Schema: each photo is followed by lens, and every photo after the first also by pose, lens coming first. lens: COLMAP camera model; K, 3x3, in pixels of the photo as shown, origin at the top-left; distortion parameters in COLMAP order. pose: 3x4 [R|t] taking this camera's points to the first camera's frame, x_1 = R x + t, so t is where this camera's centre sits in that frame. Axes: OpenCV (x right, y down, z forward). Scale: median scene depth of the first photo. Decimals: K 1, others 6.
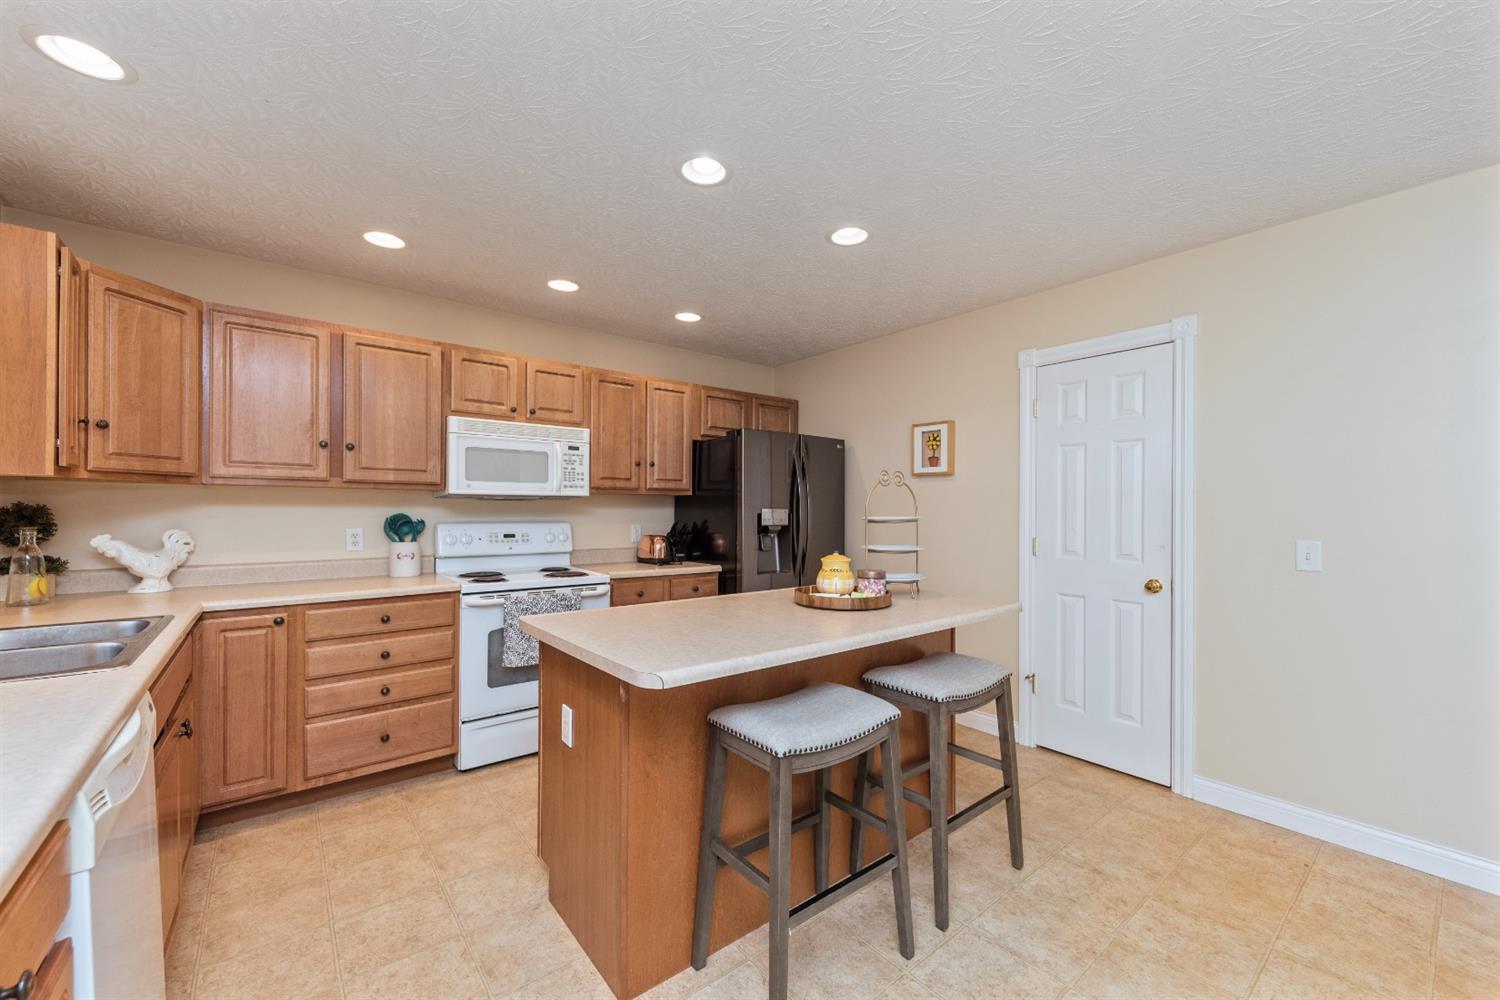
lens RADIAL K [[588.7, 0, 749.8], [0, 588.7, 508.0], [0, 0, 1]] dist [0.003104, 0.000298]
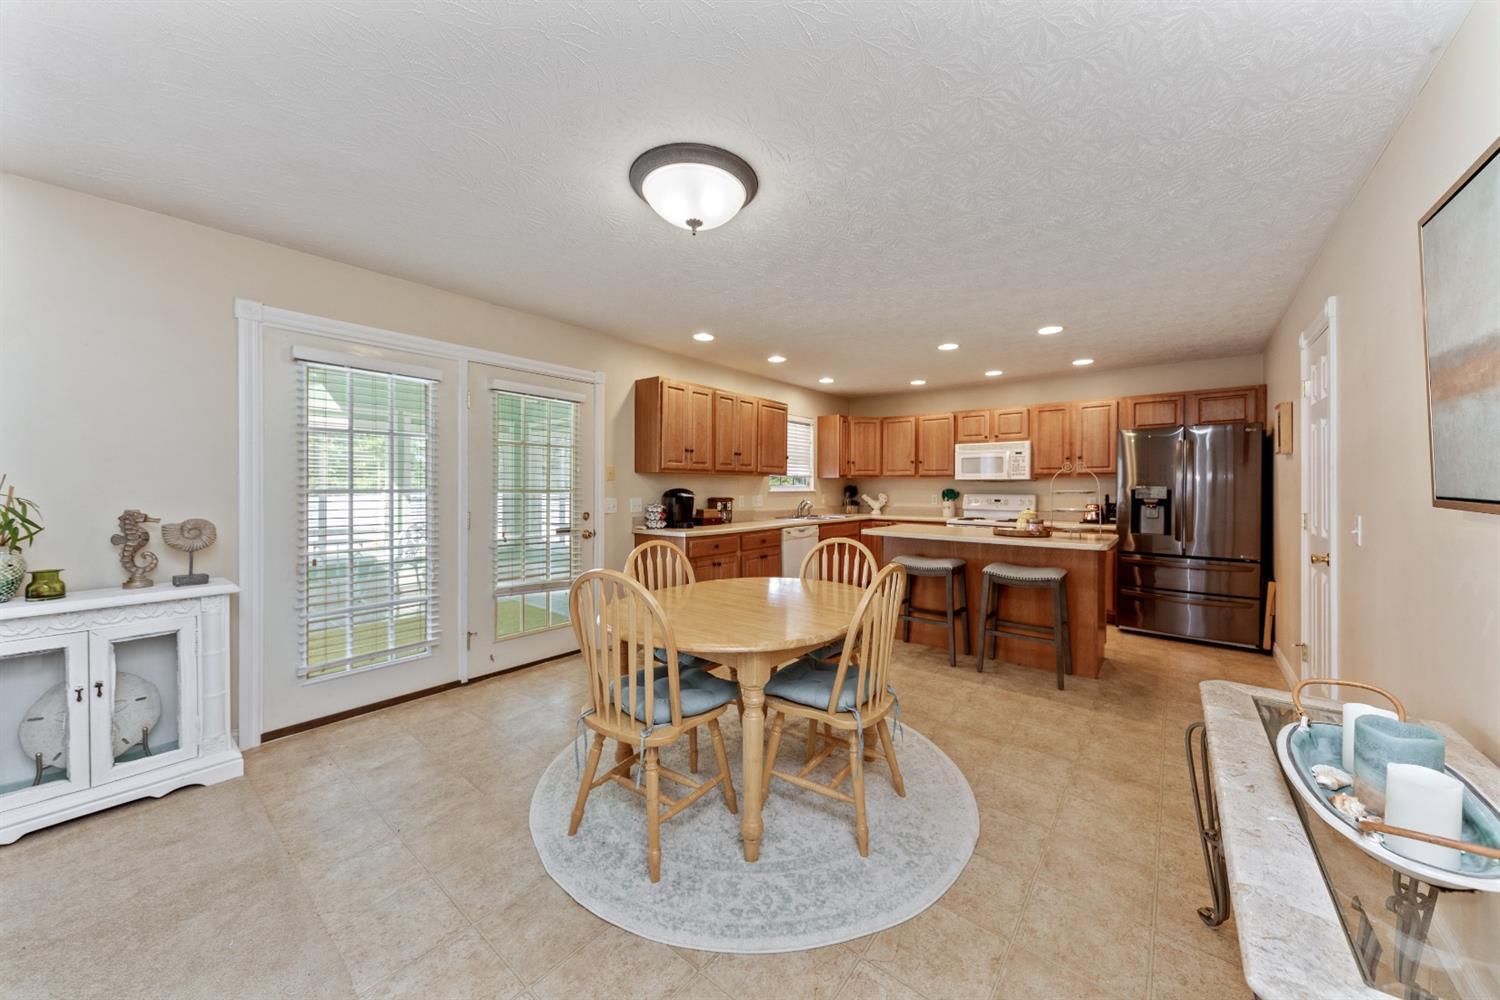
lens RADIAL K [[519.4, 0, 753.3], [0, 519.4, 487.3], [0, 0, 1]] dist [0.000490, 0.000002]
pose [[0.213250, -0.000130, -0.976998, 1.276482], [0.001112, 0.999999, 0.000110, 0.003047], [0.976997, -0.001110, 0.213250, -0.165436]]
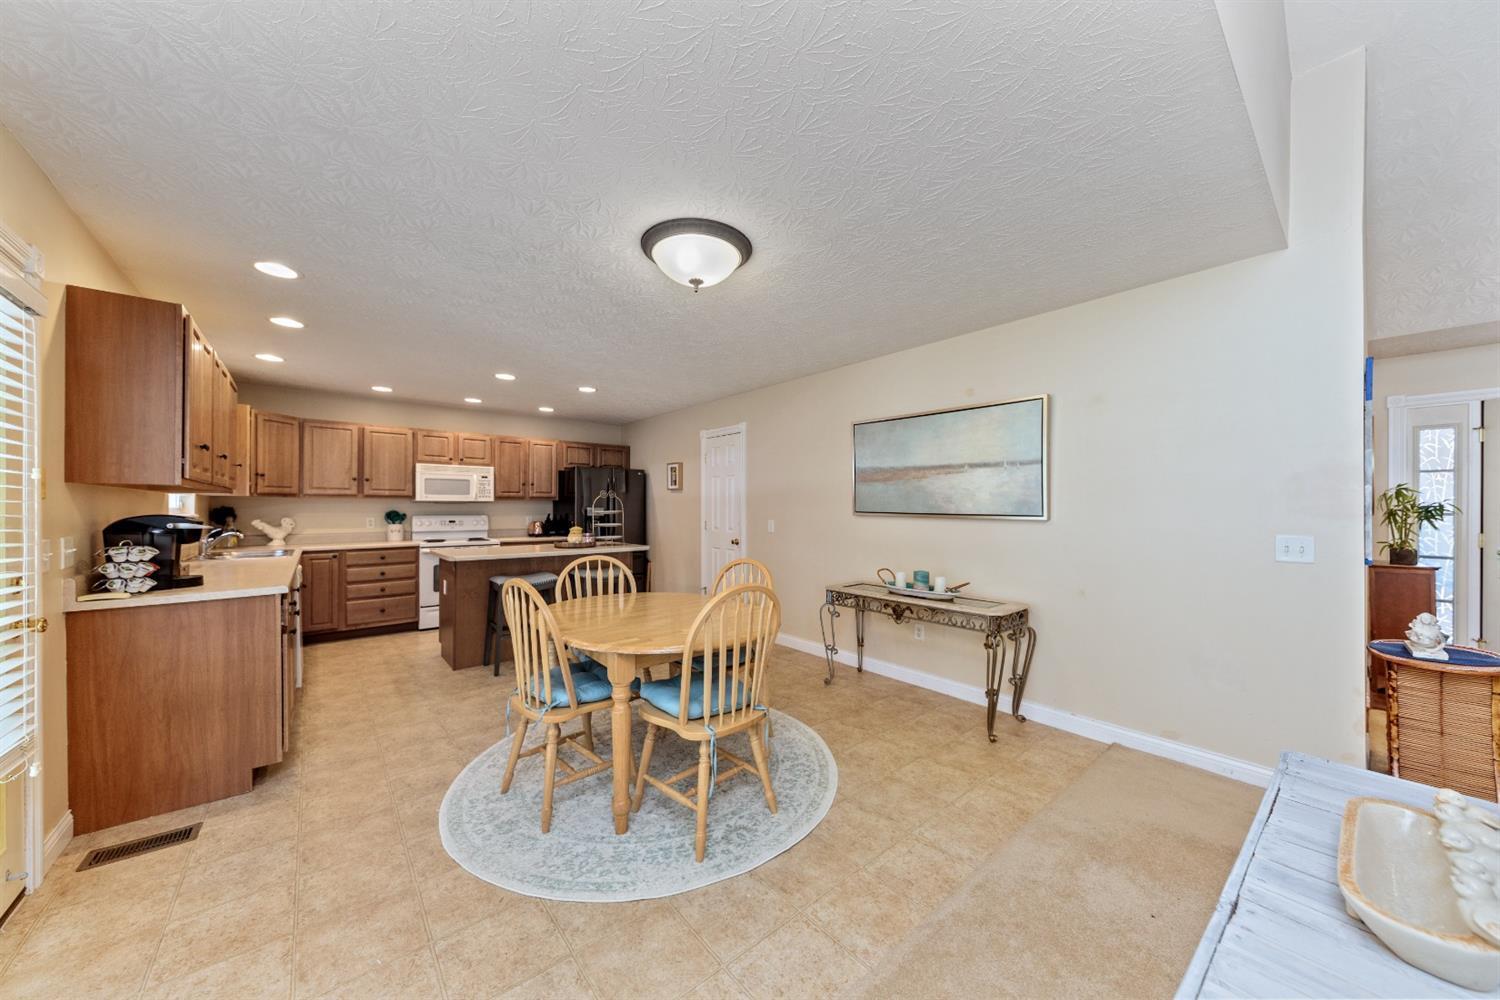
lens RADIAL K [[511.5, 0, 754.4], [0, 511.5, 505.5], [0, 0, 1]] dist [0.000540, -0.000008]
pose [[0.999715, -0.003028, 0.023671, 0.664574], [0.003013, 0.999995, 0.000688, -0.005453], [-0.023673, -0.000617, 0.999720, -0.867844]]
